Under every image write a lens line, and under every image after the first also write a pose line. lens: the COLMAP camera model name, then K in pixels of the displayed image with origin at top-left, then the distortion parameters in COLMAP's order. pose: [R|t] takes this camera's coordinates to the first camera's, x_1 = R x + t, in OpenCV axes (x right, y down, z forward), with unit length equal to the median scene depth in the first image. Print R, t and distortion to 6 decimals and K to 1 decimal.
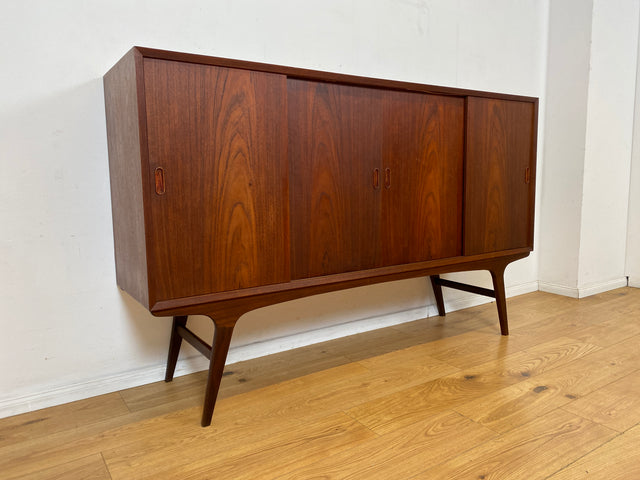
lens RADIAL K [[491.1, 0, 315.8], [0, 491.1, 238.4], [0, 0, 1]] dist [0.024785, -0.027657]
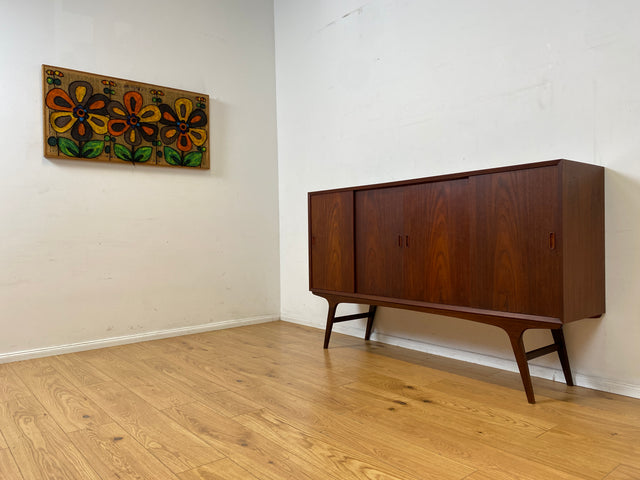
lens RADIAL K [[491.1, 0, 318.8], [0, 491.1, 238.9], [0, 0, 1]] dist [0.024785, -0.027657]
pose [[0.105924, 0.022221, -0.994126, 1.752410], [-0.108904, 0.993996, 0.010614, -0.123291], [0.988393, 0.107140, 0.107708, 0.597646]]
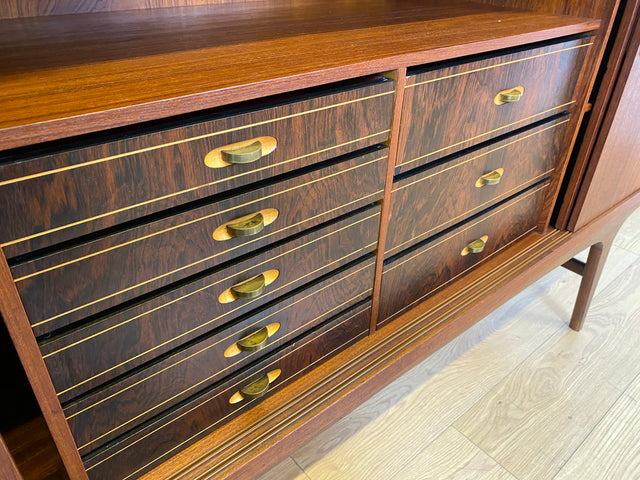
lens RADIAL K [[491.1, 0, 322.8], [0, 491.1, 234.1], [0, 0, 1]] dist [0.024785, -0.027657]
pose [[0.990922, -0.030161, 0.131013, 0.049651], [-0.027484, 0.908480, 0.417023, -0.162829], [-0.131600, -0.416838, 0.899404, 0.790297]]
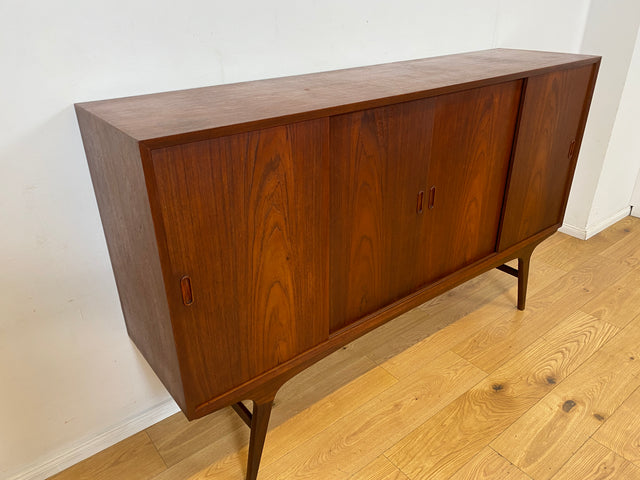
lens RADIAL K [[491.1, 0, 311.9], [0, 491.1, 244.6], [0, 0, 1]] dist [0.024785, -0.027657]
pose [[0.996909, -0.038225, 0.068635, -0.131230], [0.012217, 0.938448, 0.345205, -0.366879], [-0.077606, -0.343299, 0.936014, 0.203676]]
